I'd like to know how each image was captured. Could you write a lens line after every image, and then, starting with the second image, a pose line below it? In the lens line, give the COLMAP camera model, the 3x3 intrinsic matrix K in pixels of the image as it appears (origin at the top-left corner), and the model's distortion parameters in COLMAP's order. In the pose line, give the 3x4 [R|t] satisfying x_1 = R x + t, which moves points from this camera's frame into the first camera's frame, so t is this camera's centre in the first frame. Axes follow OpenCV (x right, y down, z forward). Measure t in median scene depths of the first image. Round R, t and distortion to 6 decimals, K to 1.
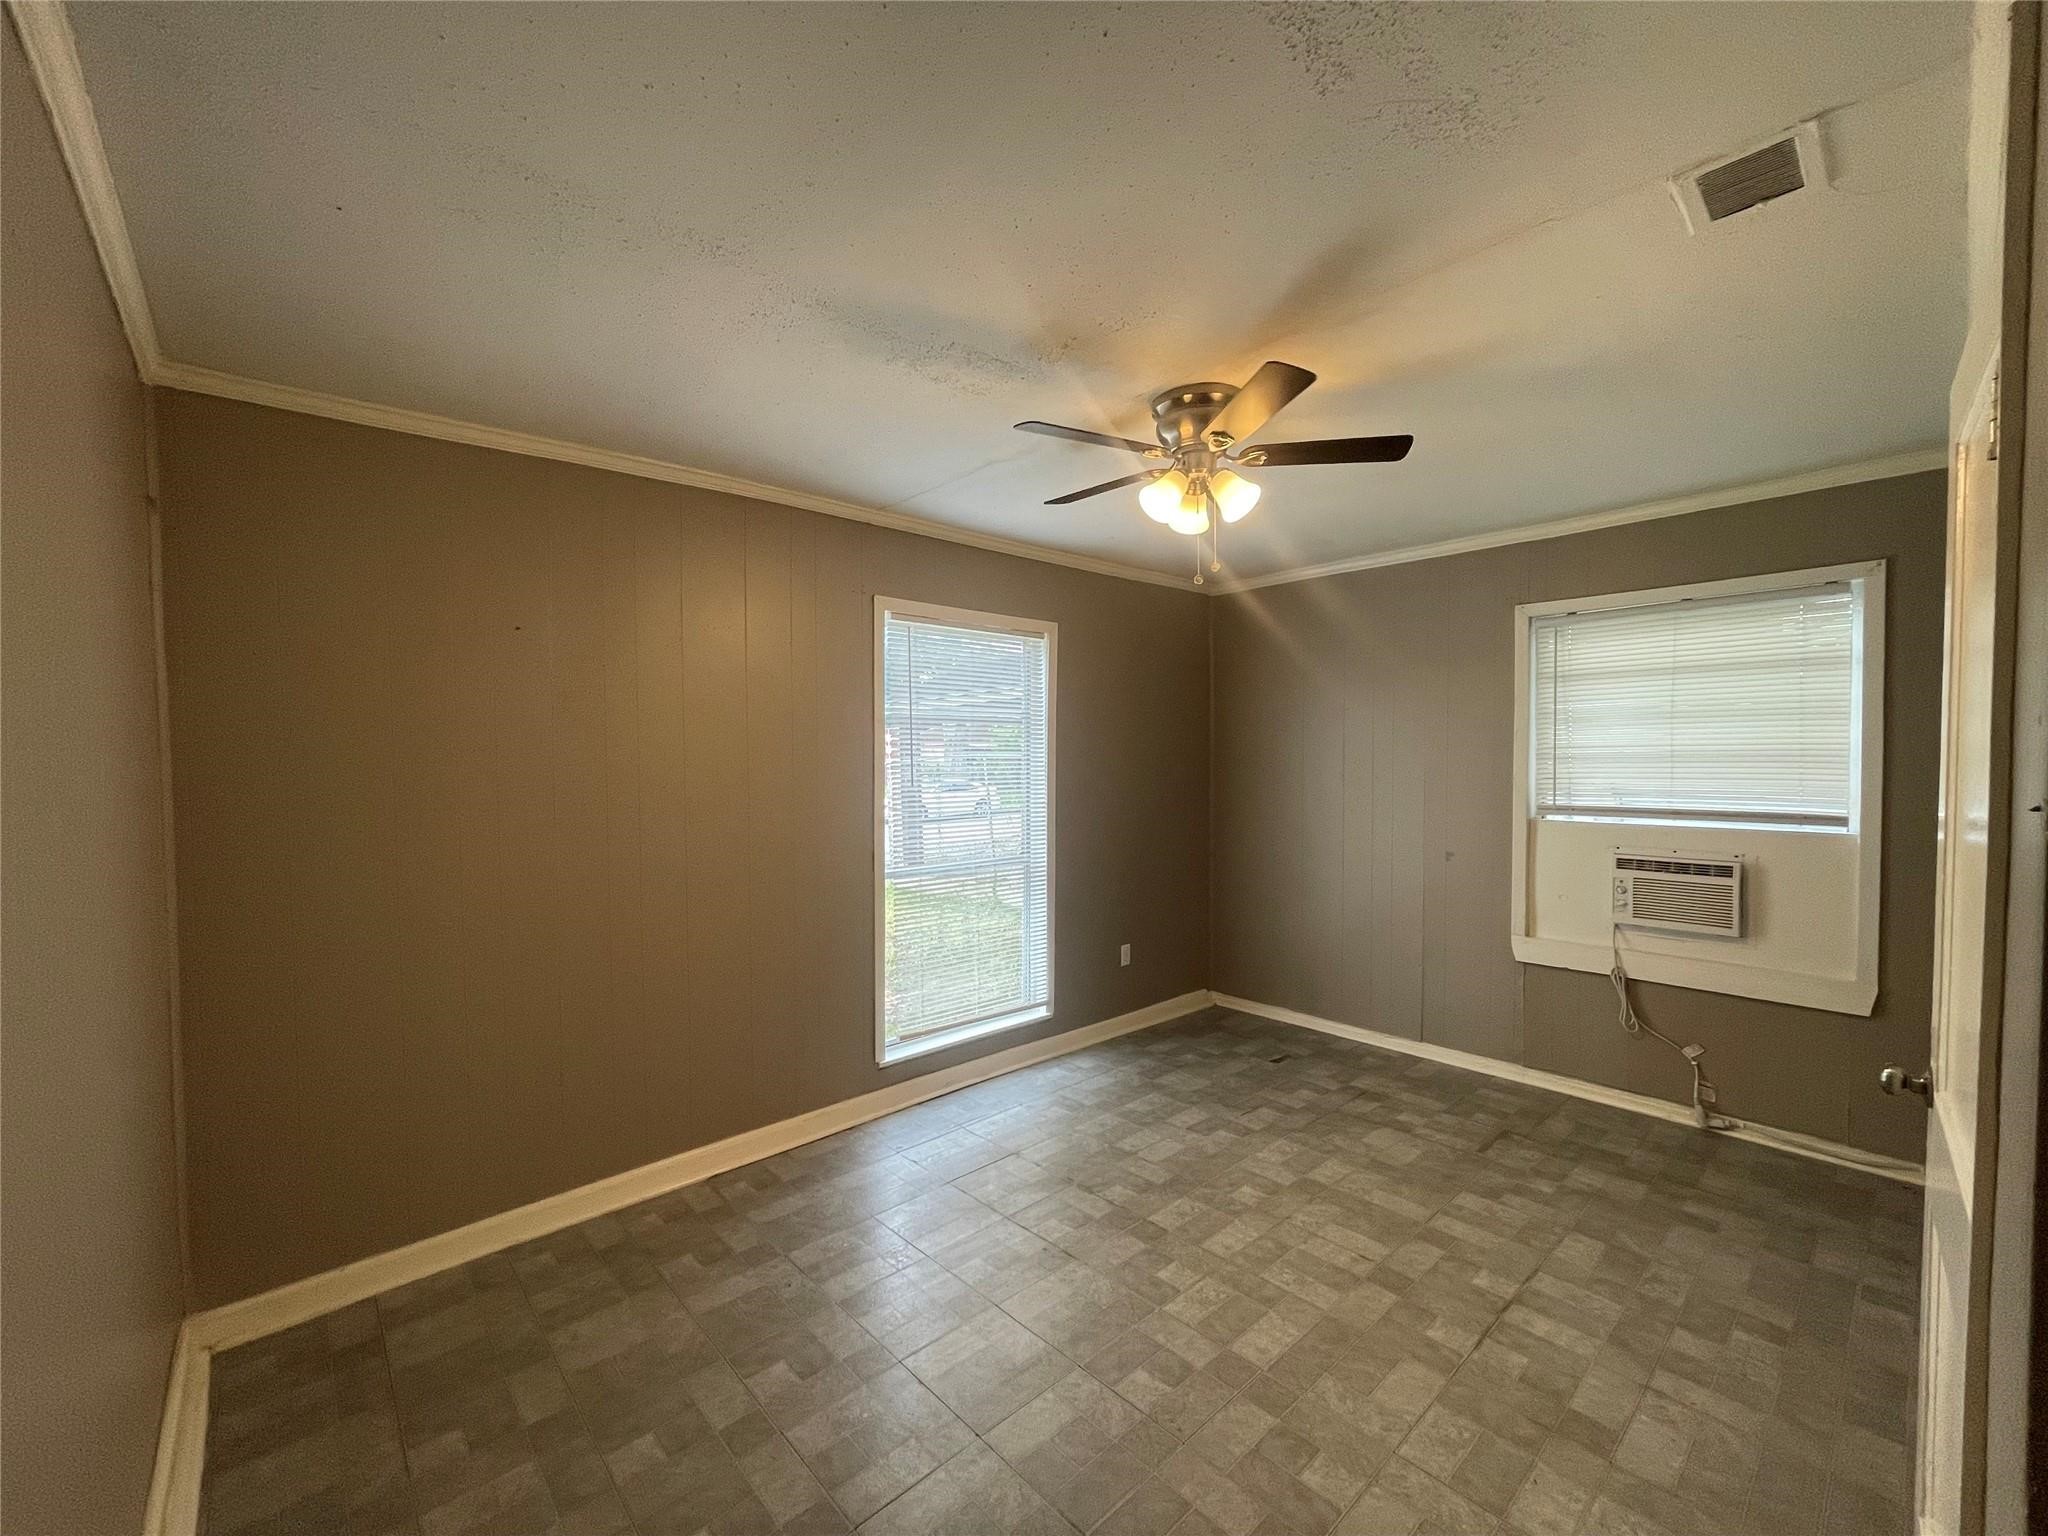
lens RADIAL K [[830.4, 0, 1017.1], [0, 830.4, 774.3], [0, 0, 1]] dist [0.004842, 0.000039]
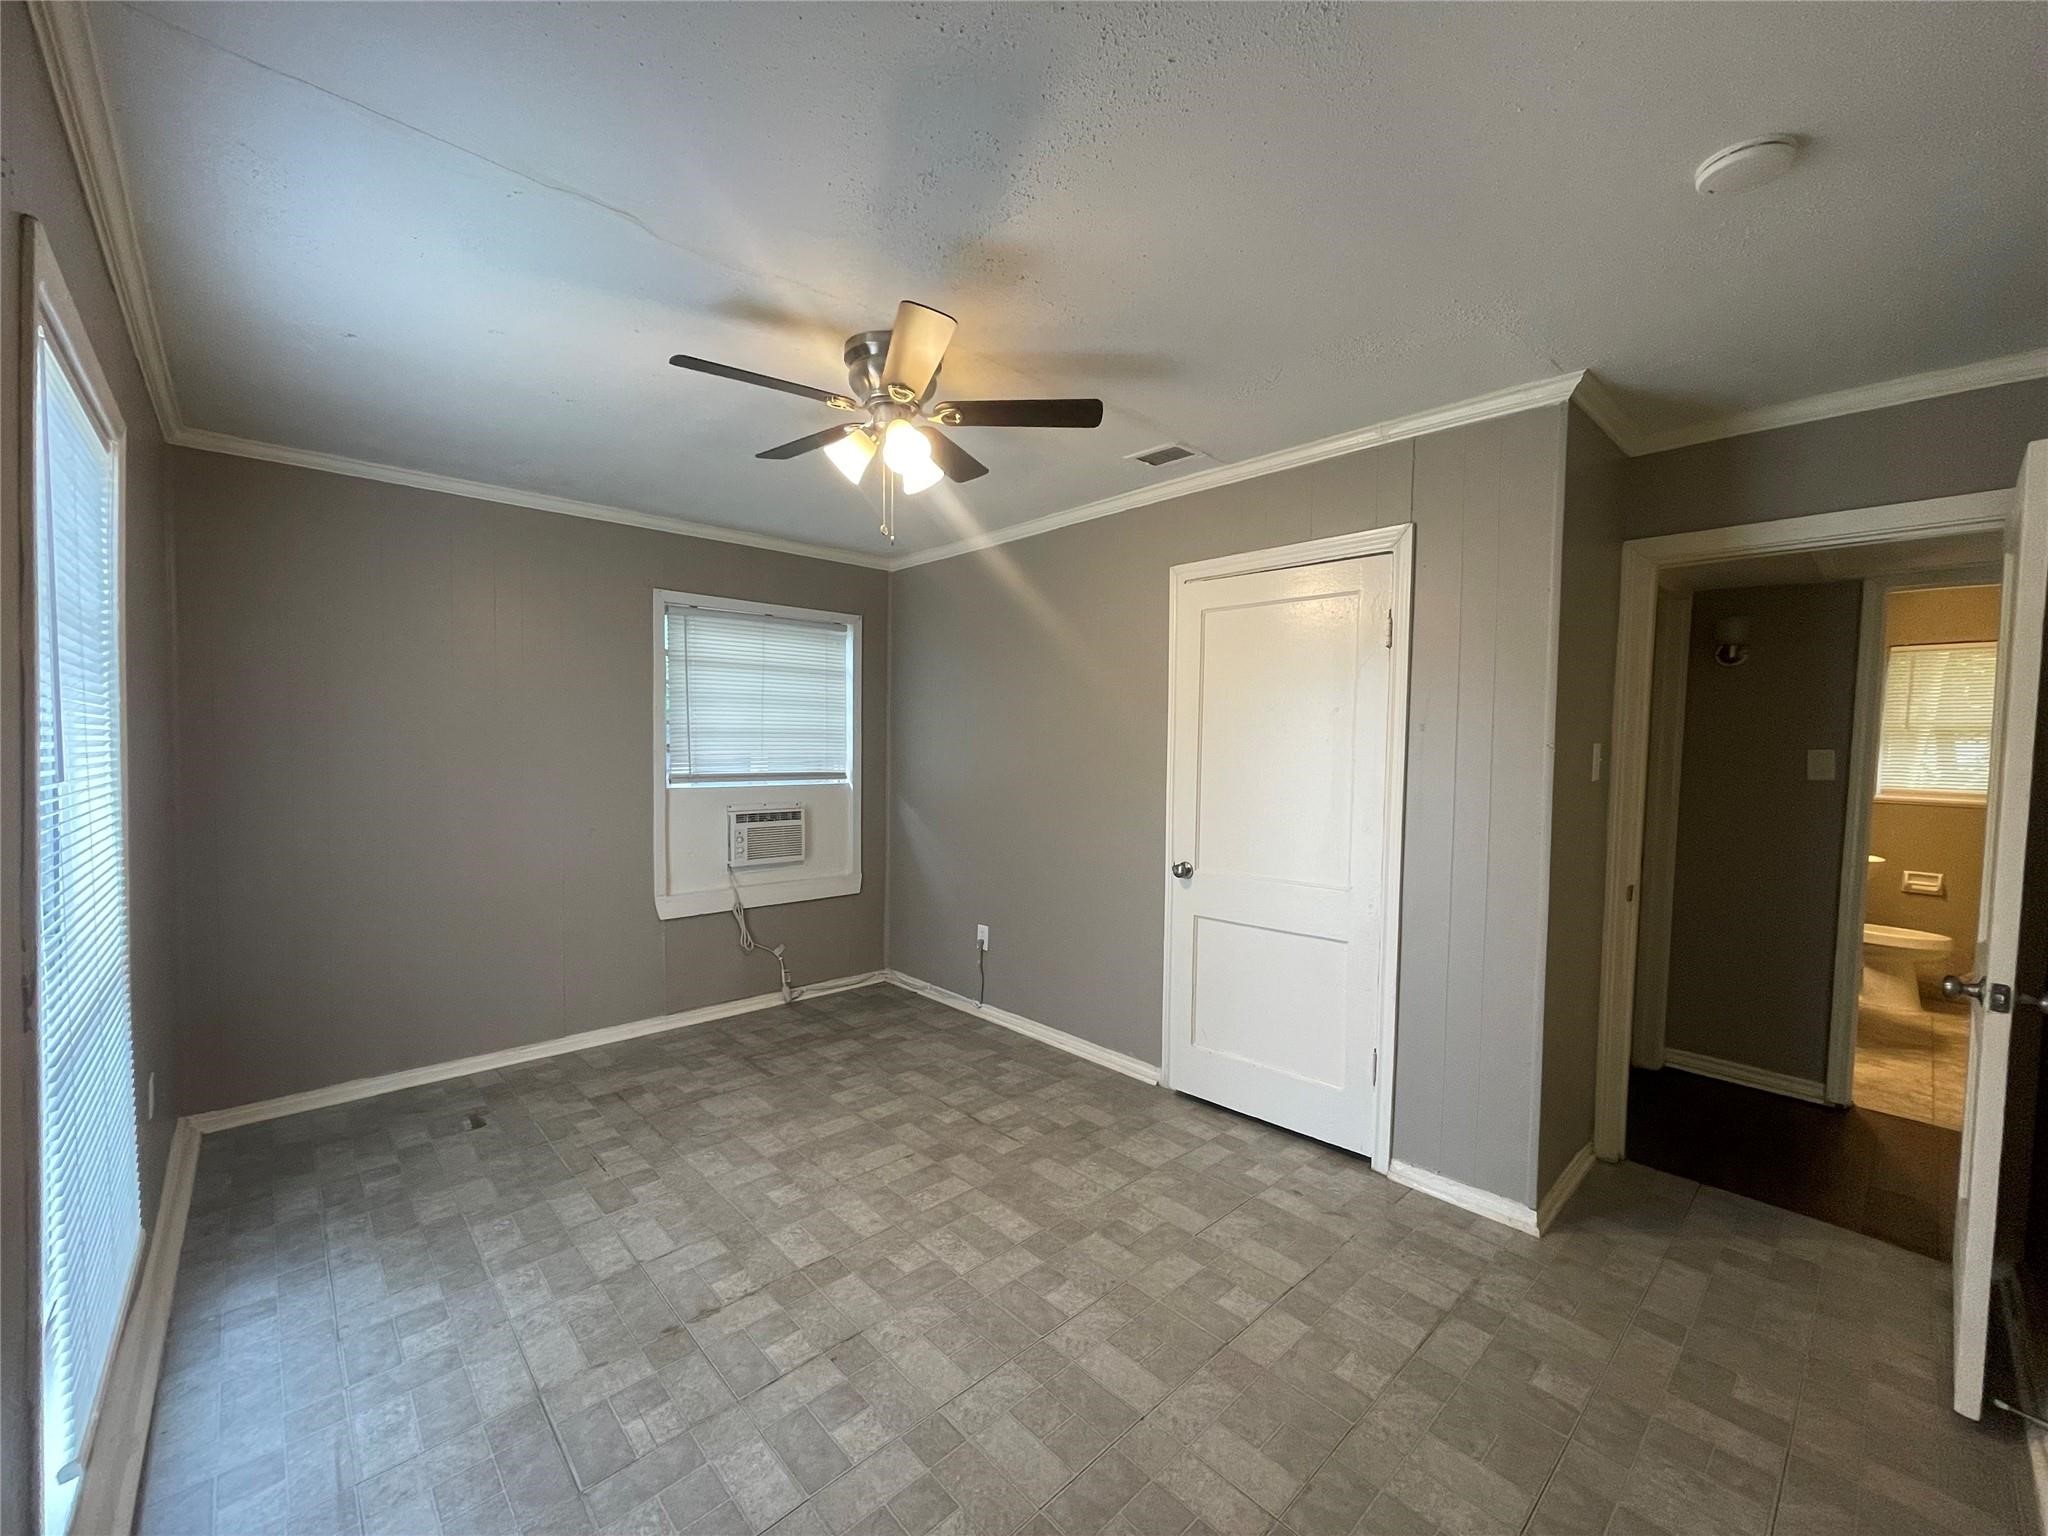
lens RADIAL K [[830.4, 0, 1016.8], [0, 830.4, 774.6], [0, 0, 1]] dist [0.004842, 0.000039]
pose [[-0.009061, -0.034788, 0.999354, -0.540816], [0.007329, 0.999366, 0.034854, 0.001457], [-0.999932, 0.007640, -0.008800, 0.623821]]
